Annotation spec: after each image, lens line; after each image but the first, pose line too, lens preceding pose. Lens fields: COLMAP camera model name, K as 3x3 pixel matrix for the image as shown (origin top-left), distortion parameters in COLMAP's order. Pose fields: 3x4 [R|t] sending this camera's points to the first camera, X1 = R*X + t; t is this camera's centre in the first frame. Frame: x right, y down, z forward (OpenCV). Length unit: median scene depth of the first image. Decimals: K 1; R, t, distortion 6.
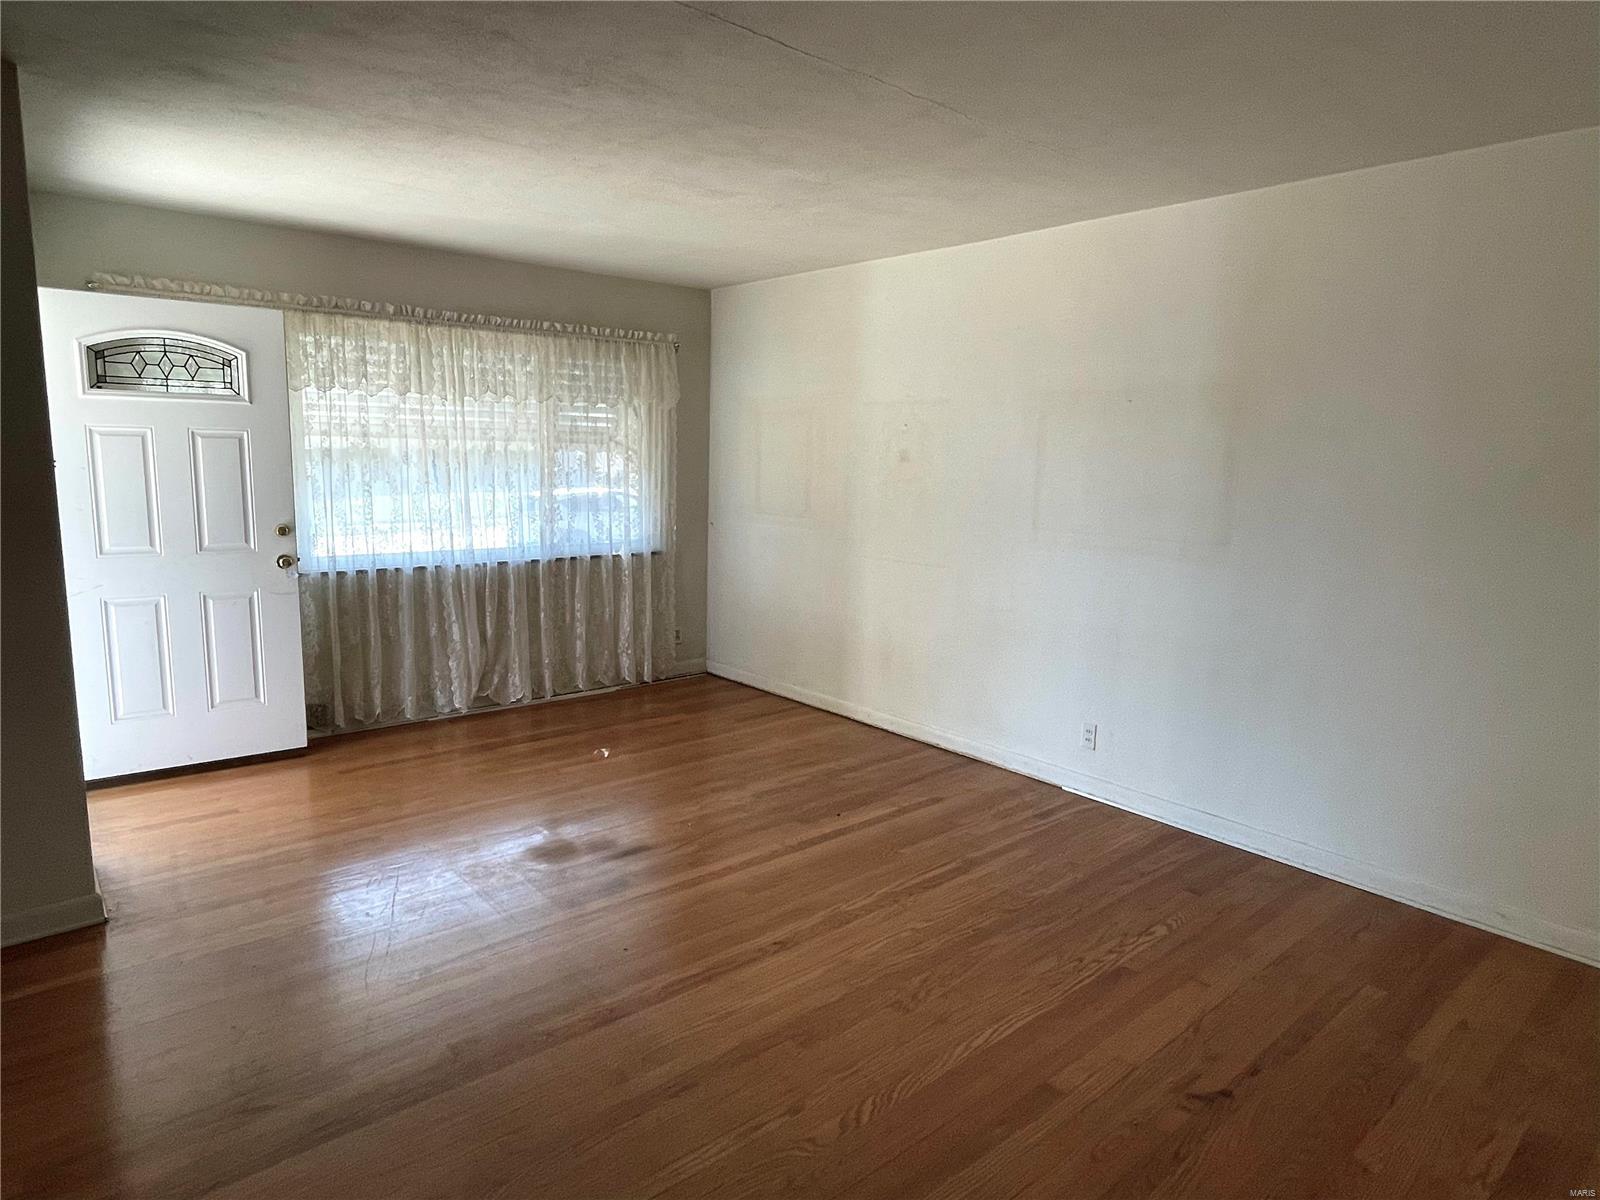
lens RADIAL K [[946.3, 0, 800.0], [0, 946.3, 600.0], [0, 0, 1]] dist [0.000179, 0.000296]
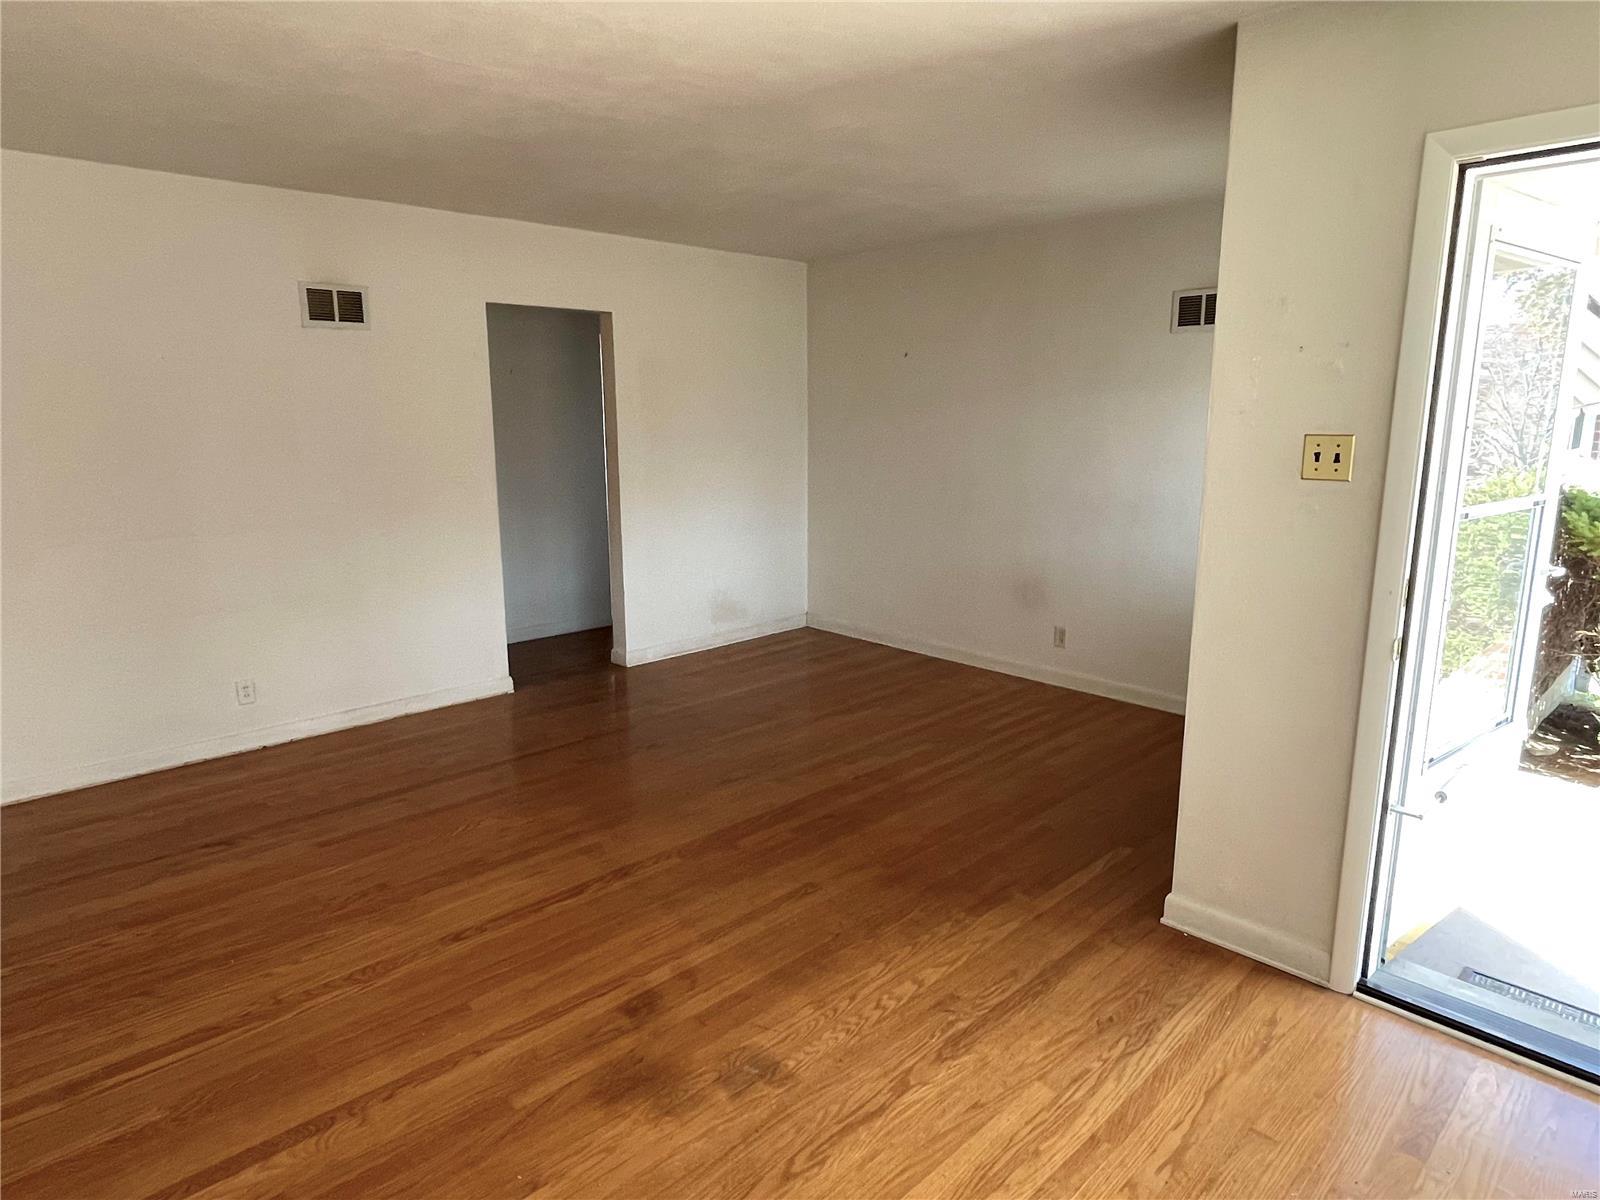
lens RADIAL K [[946.3, 0, 800.0], [0, 946.3, 600.0], [0, 0, 1]] dist [0.000179, 0.000296]
pose [[-0.998161, -0.007636, -0.060128, -0.218302], [-0.028303, 0.935956, 0.350978, -0.217087], [0.053597, 0.352035, -0.934451, 1.278790]]
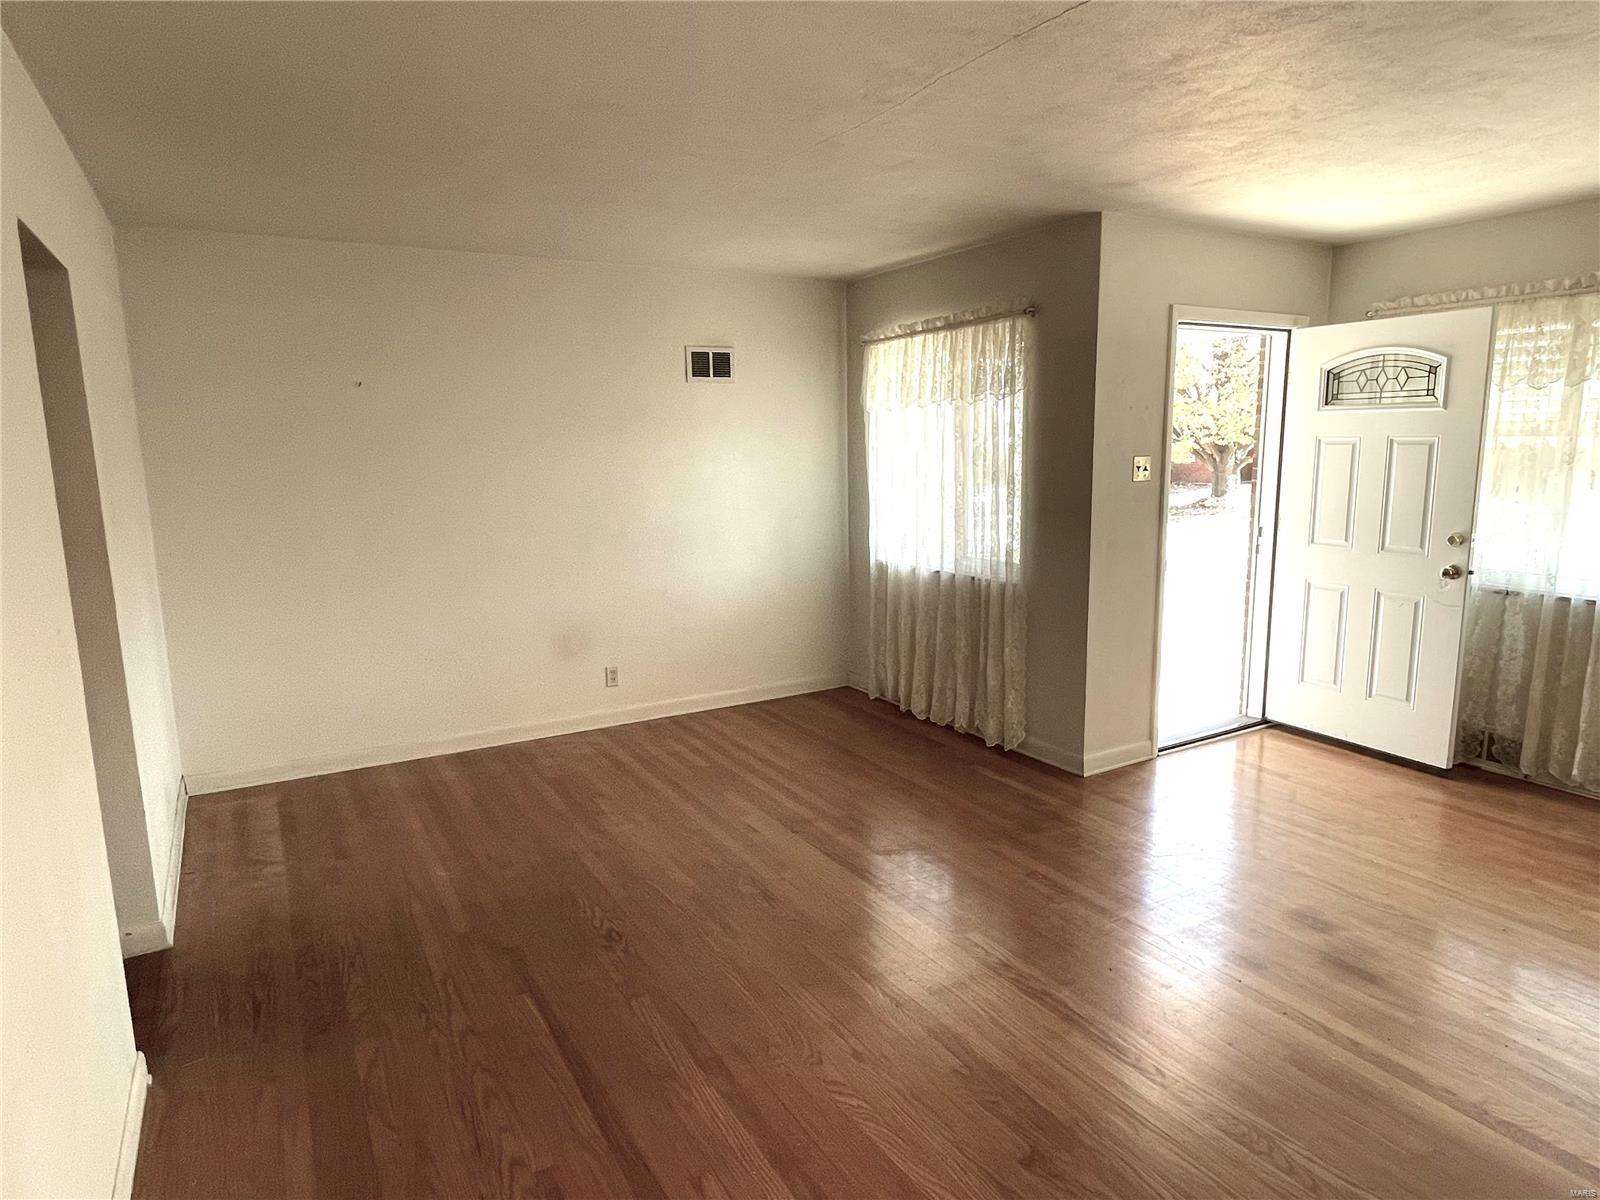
lens RADIAL K [[946.3, 0, 800.0], [0, 946.3, 600.0], [0, 0, 1]] dist [0.000179, 0.000296]
pose [[-0.175763, 0.146199, -0.973516, 0.539075], [-0.144246, 0.974412, 0.172376, -0.088256], [0.973807, 0.170723, -0.150177, 0.538071]]
